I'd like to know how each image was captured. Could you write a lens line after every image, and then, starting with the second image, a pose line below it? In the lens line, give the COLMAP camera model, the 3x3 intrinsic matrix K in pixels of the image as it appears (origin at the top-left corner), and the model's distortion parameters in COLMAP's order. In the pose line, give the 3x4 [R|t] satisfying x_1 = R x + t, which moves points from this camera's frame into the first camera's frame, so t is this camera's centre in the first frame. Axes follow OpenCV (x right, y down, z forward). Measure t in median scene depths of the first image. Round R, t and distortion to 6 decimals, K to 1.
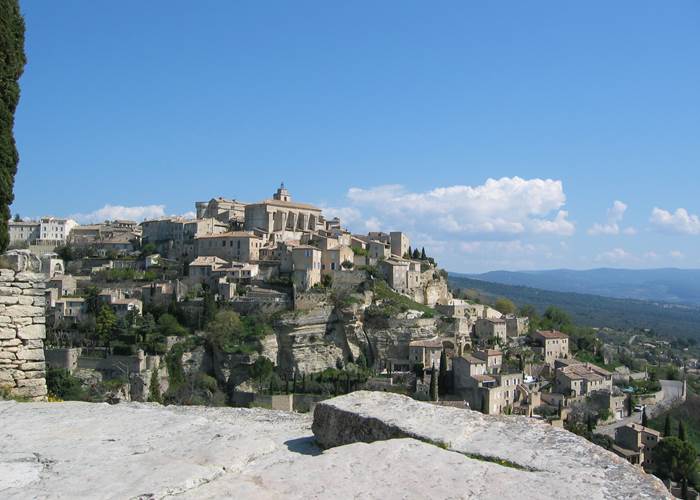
lens RADIAL K [[948.6, 0, 350.0], [0, 948.6, 250.0], [0, 0, 1]] dist [-0.137090, -0.072854]
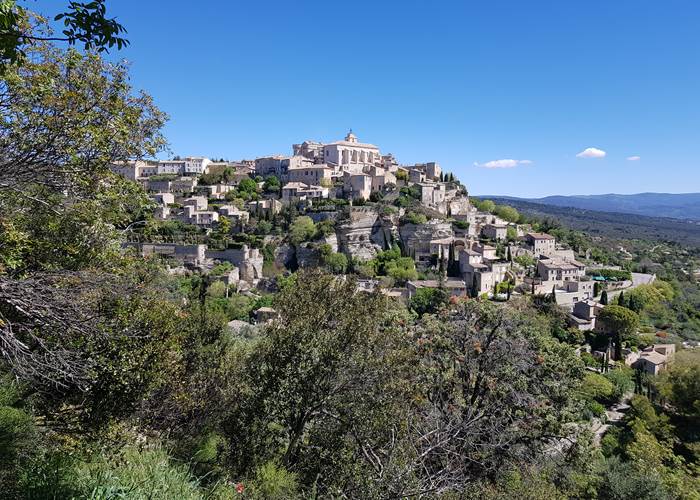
lens RADIAL K [[948.6, 0, 350.0], [0, 948.6, 250.0], [0, 0, 1]] dist [-0.137090, -0.072854]
pose [[0.971250, 0.001234, -0.238057, 0.274873], [0.013010, 0.998217, 0.058255, 0.026979], [0.237705, -0.059677, 0.969502, -0.383870]]
